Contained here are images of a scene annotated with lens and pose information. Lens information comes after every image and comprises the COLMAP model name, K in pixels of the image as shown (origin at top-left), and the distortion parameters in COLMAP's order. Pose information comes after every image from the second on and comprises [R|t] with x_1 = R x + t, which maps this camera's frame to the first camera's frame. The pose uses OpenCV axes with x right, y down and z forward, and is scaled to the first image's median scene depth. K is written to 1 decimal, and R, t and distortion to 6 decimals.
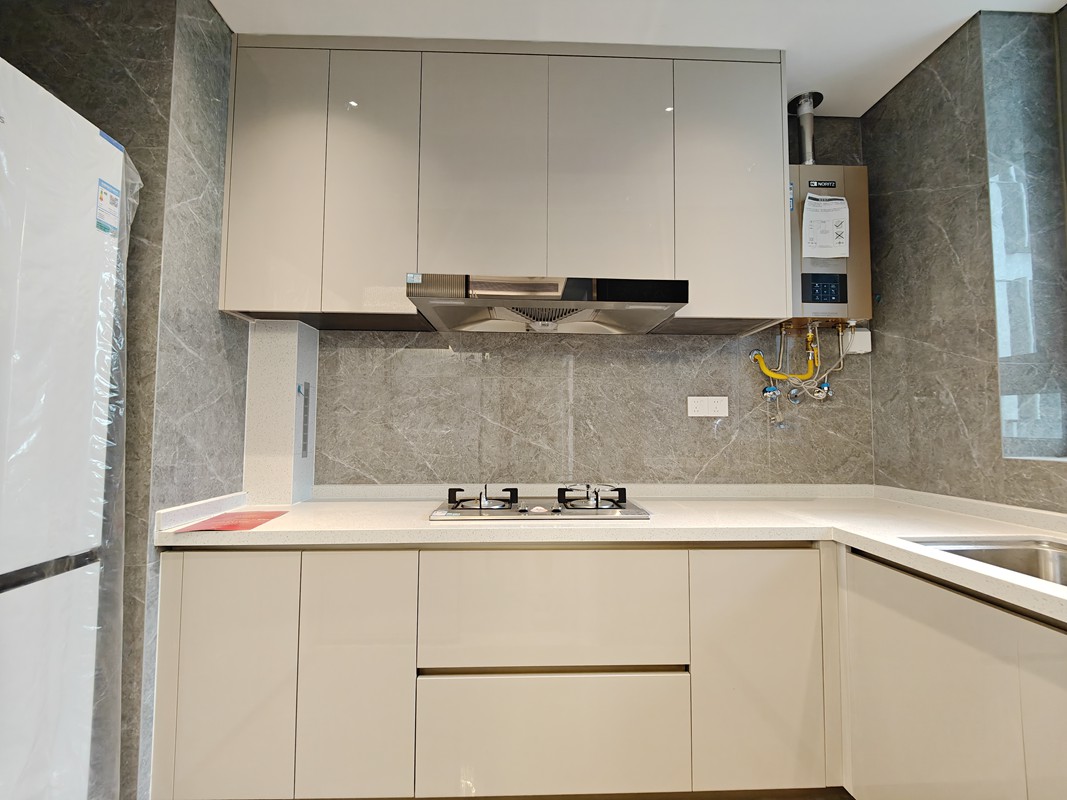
lens RADIAL K [[465.5, 0, 534.0], [0, 465.5, 405.6], [0, 0, 1]] dist [0.017665, -0.007437]
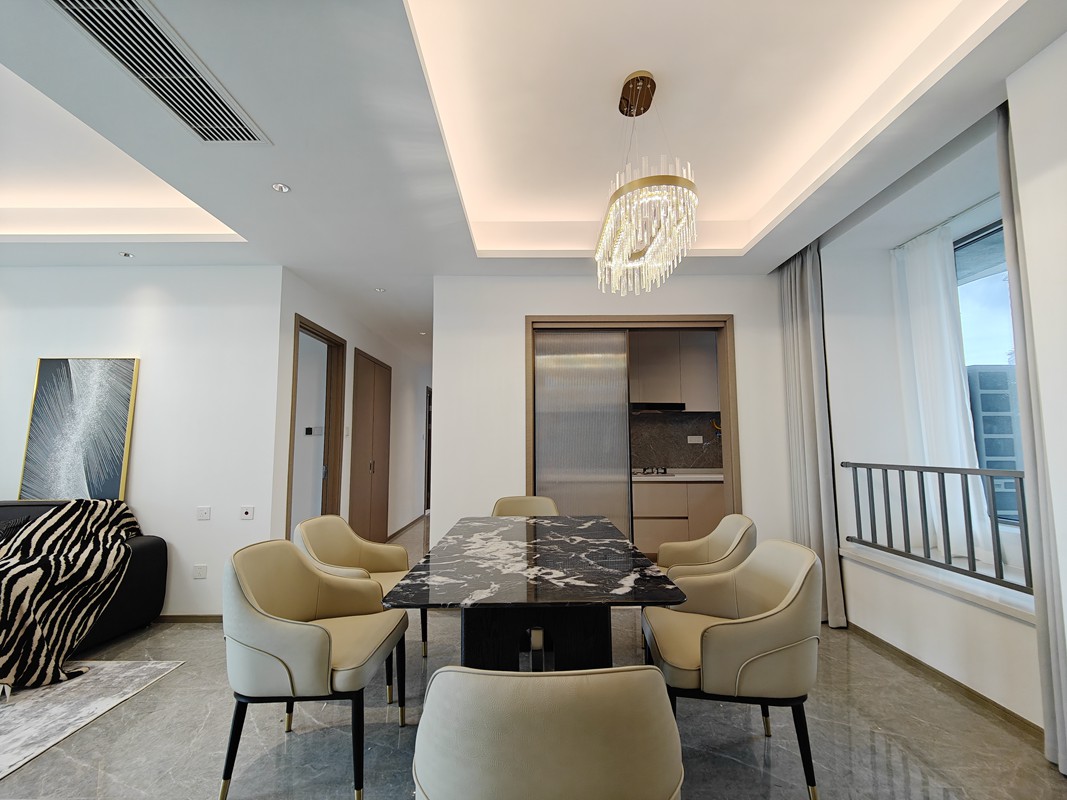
lens RADIAL K [[465.5, 0, 534.0], [0, 465.5, 405.6], [0, 0, 1]] dist [0.017665, -0.007437]
pose [[0.999609, -0.010323, -0.025983, -0.492387], [0.009427, 0.999366, -0.034346, -0.112251], [0.026321, 0.034088, 0.999072, -1.747497]]
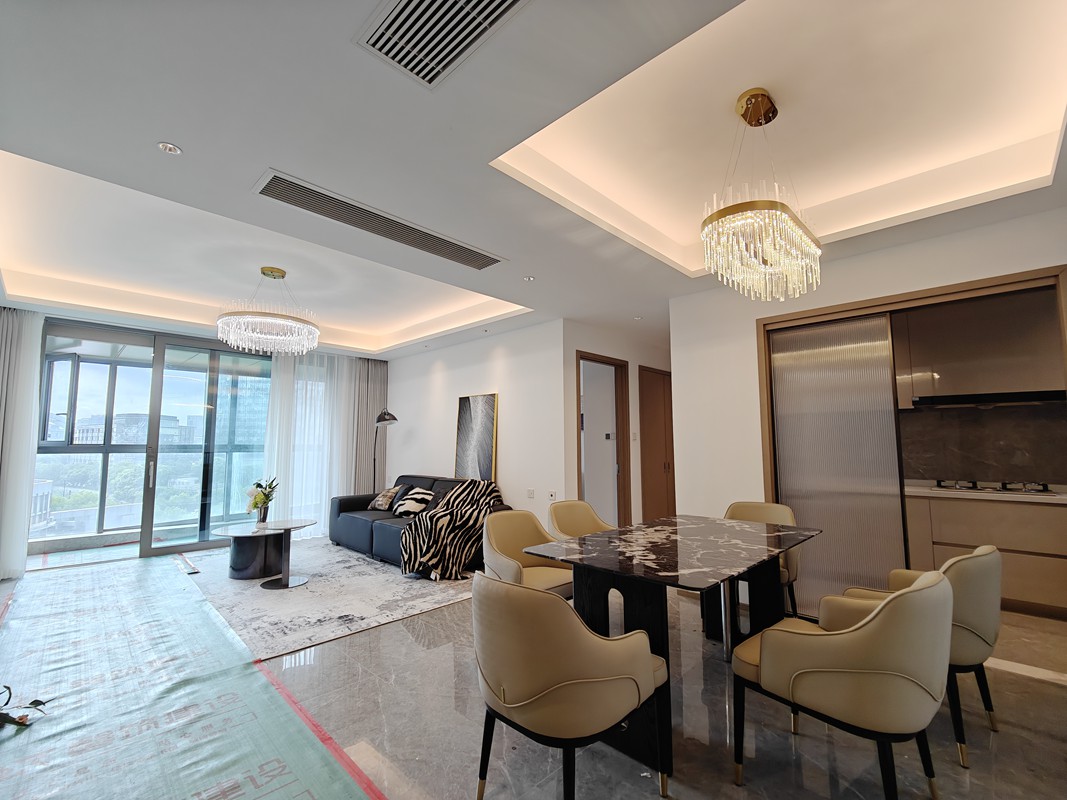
lens RADIAL K [[471.0, 0, 533.5], [0, 471.0, 400.0], [0, 0, 1]] dist [0.003080, -0.006423]
pose [[0.693609, -0.072833, -0.716661, 0.117769], [0.039073, 0.997215, -0.063529, -0.133263], [0.719292, 0.016062, 0.694523, -1.826073]]
